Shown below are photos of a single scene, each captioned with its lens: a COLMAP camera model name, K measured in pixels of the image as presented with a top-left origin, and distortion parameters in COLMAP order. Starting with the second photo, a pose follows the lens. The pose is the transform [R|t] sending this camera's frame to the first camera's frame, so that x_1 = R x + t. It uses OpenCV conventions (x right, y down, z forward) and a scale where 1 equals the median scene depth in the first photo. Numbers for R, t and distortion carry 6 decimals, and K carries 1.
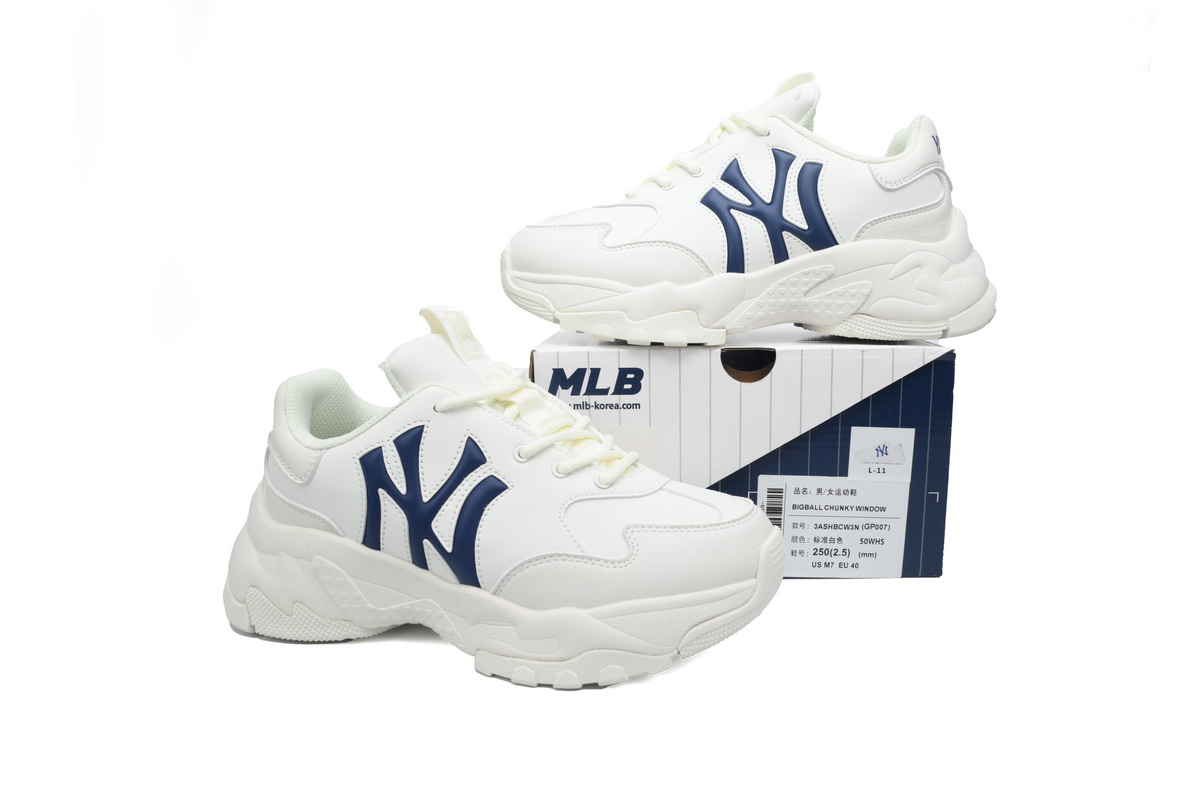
lens RADIAL K [[1043.3, 0, 600.0], [0, 1043.3, 400.0], [0, 0, 1]] dist [-0.000218, 0.004157]
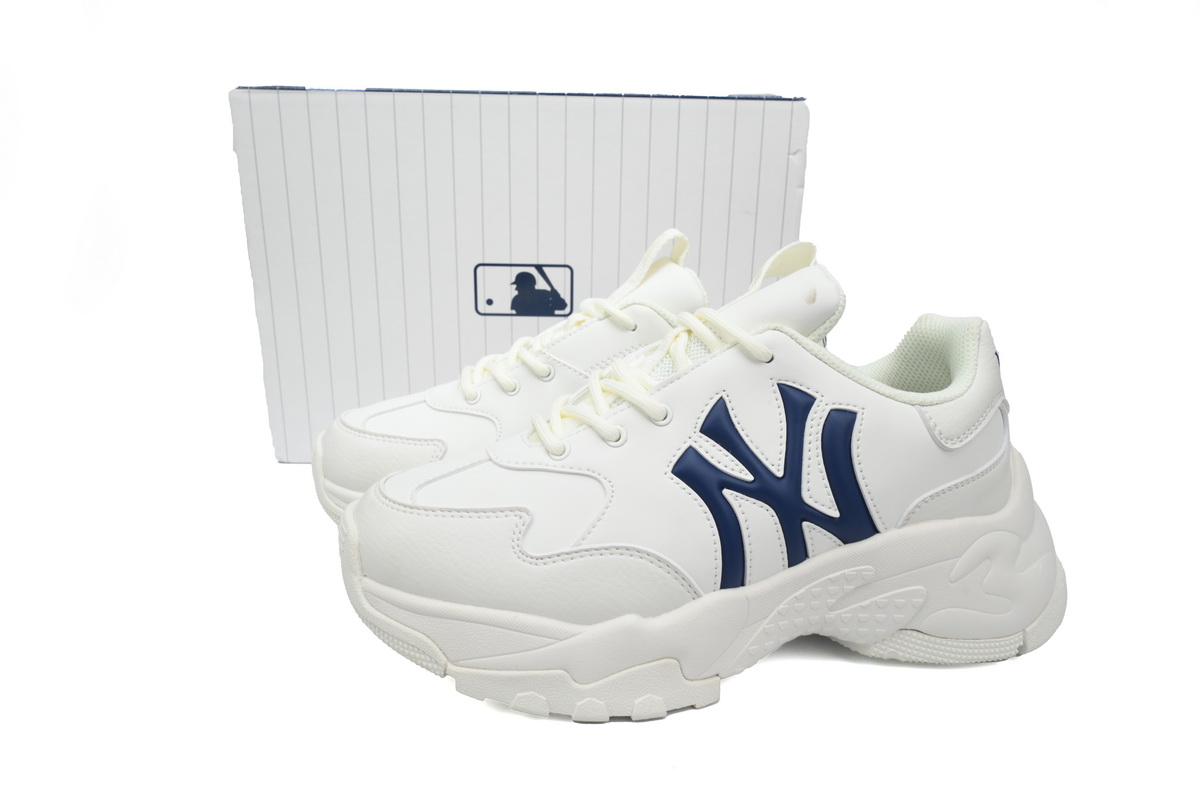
lens RADIAL K [[1043.3, 0, 600.0], [0, 1043.3, 400.0], [0, 0, 1]] dist [-0.000218, 0.004157]
pose [[0.970752, -0.044296, 0.235962, -0.094246], [0.021964, 0.995096, 0.096445, -0.299383], [-0.239077, -0.088441, 0.966964, 0.411342]]
